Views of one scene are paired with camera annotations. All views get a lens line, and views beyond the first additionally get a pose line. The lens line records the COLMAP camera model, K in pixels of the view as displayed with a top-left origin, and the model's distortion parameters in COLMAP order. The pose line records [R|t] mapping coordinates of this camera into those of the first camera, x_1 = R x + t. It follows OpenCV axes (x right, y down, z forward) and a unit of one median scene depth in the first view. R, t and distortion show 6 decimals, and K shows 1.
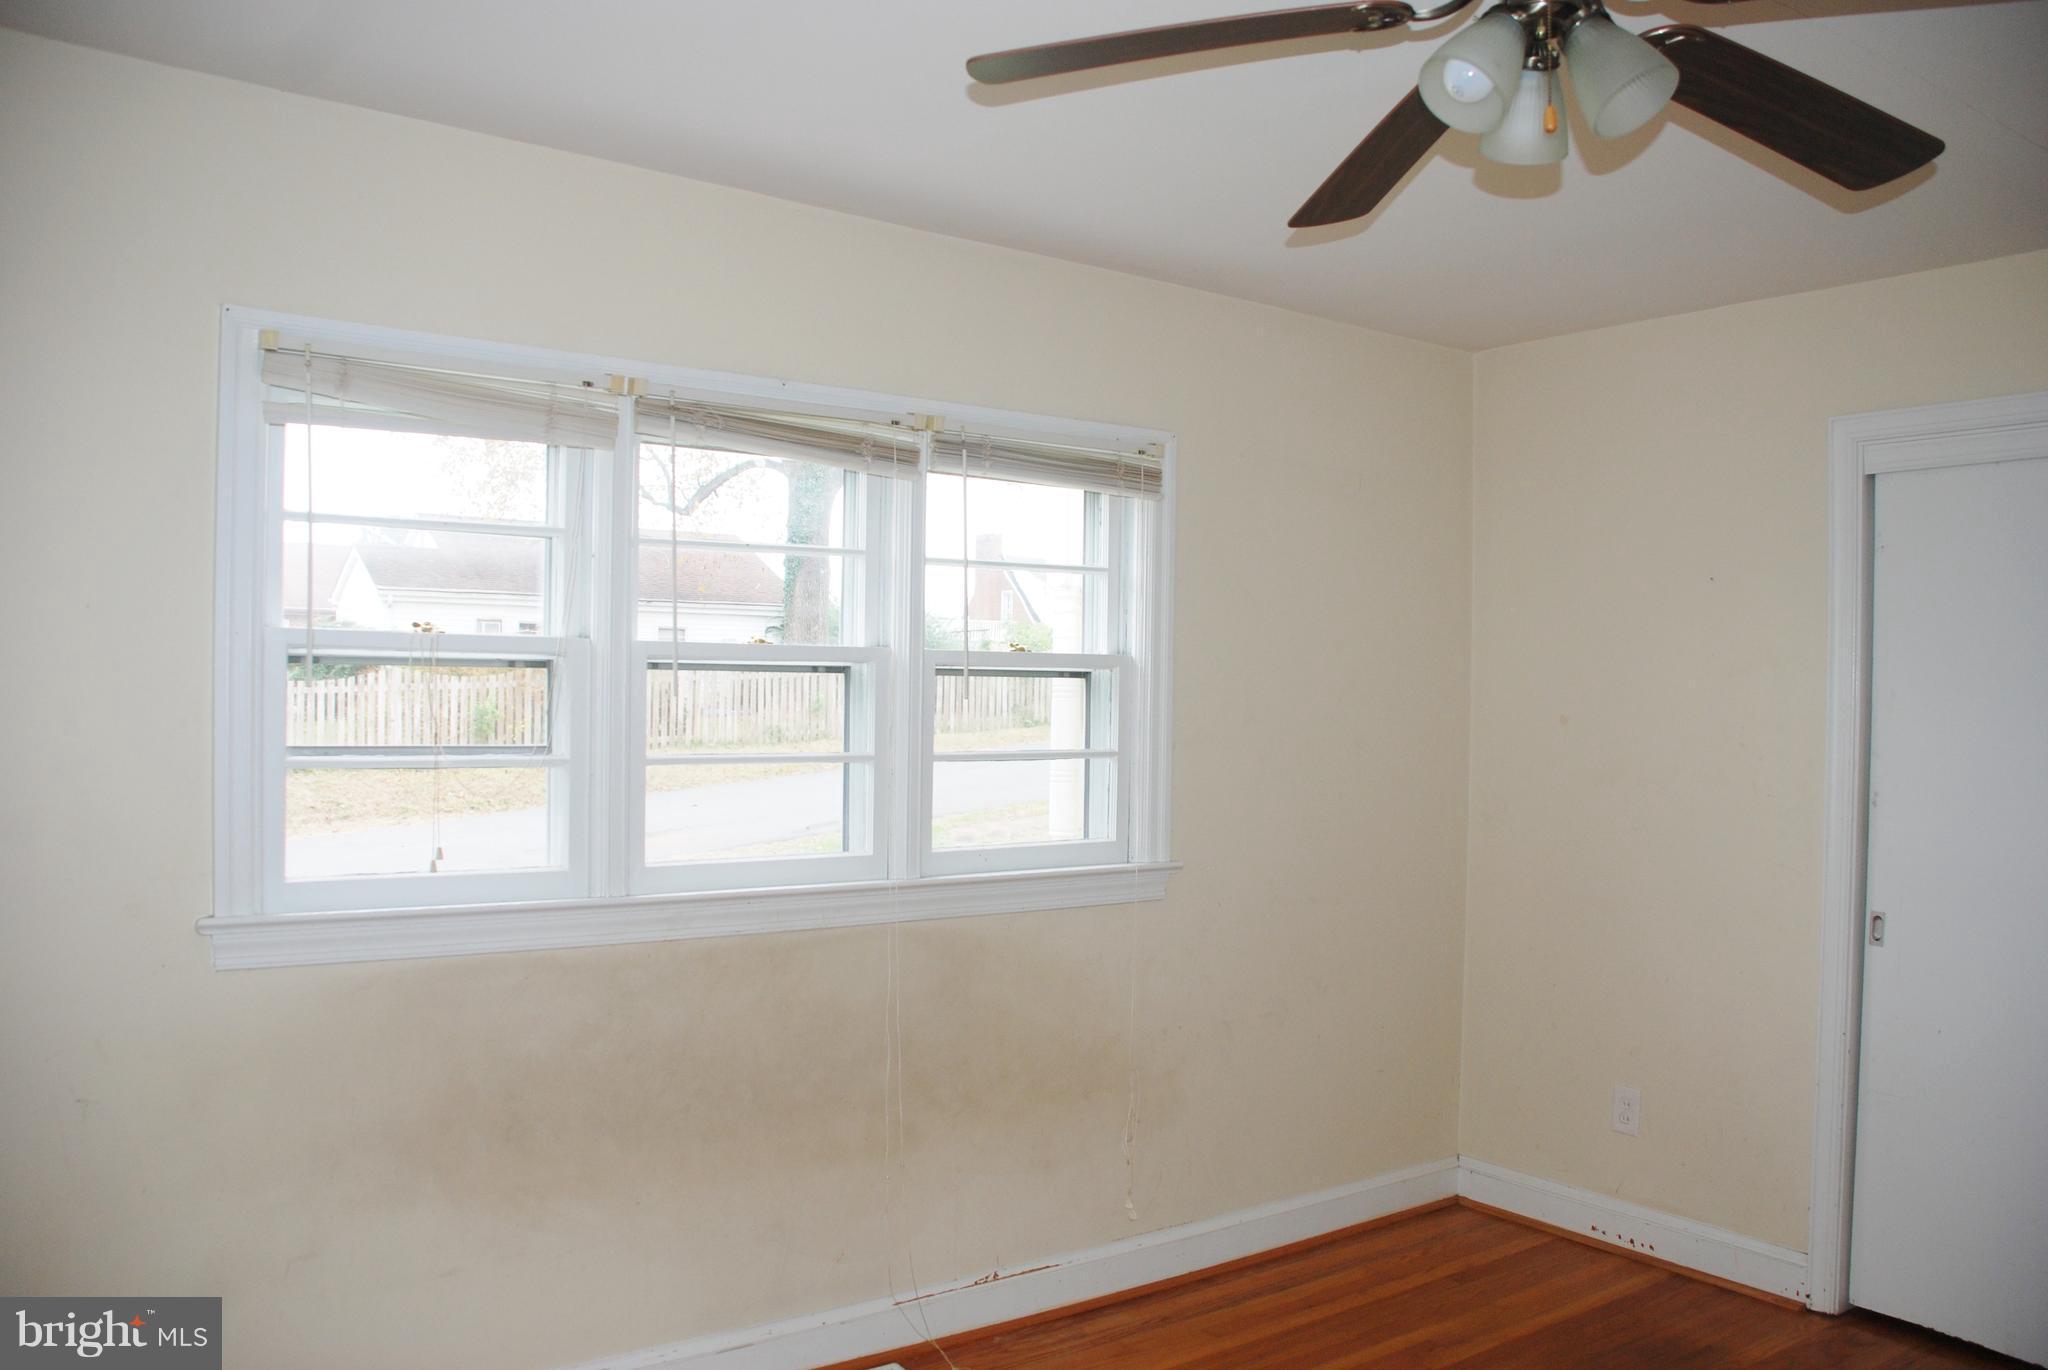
lens RADIAL K [[1601.5, 0, 1031.0], [0, 1601.5, 692.3], [0, 0, 1]] dist [-0.154217, 0.113602]
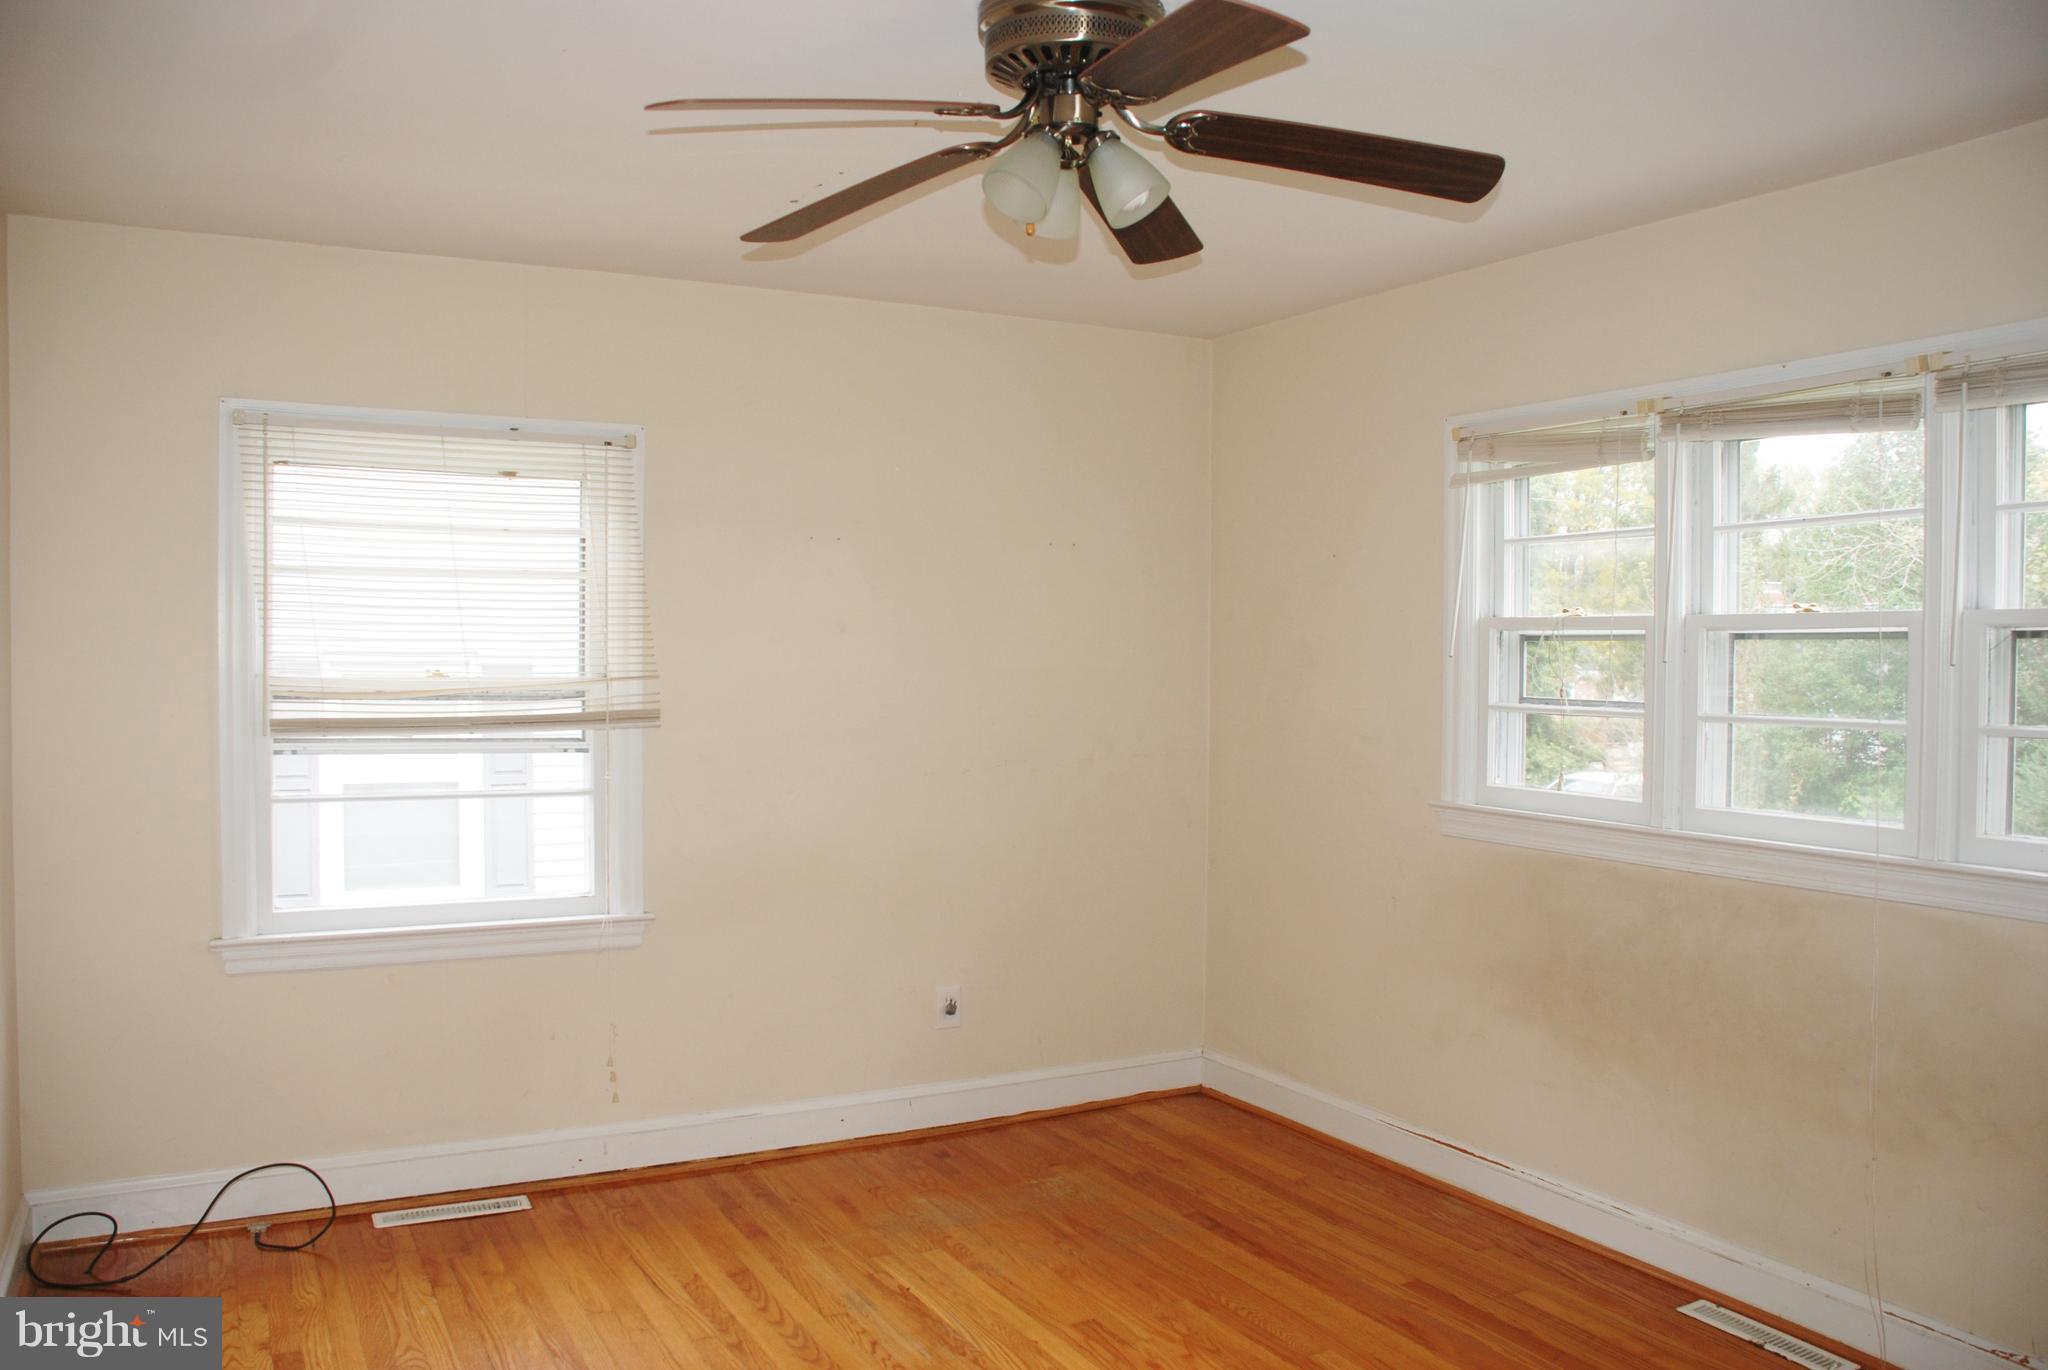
lens RADIAL K [[1601.5, 0, 1035.3], [0, 1601.5, 676.3], [0, 0, 1]] dist [-0.154217, 0.113602]
pose [[-0.141591, -0.000277, -0.989925, 0.978306], [-0.009240, 0.999957, 0.001042, 0.016208], [0.989882, 0.009295, -0.141588, 0.687309]]
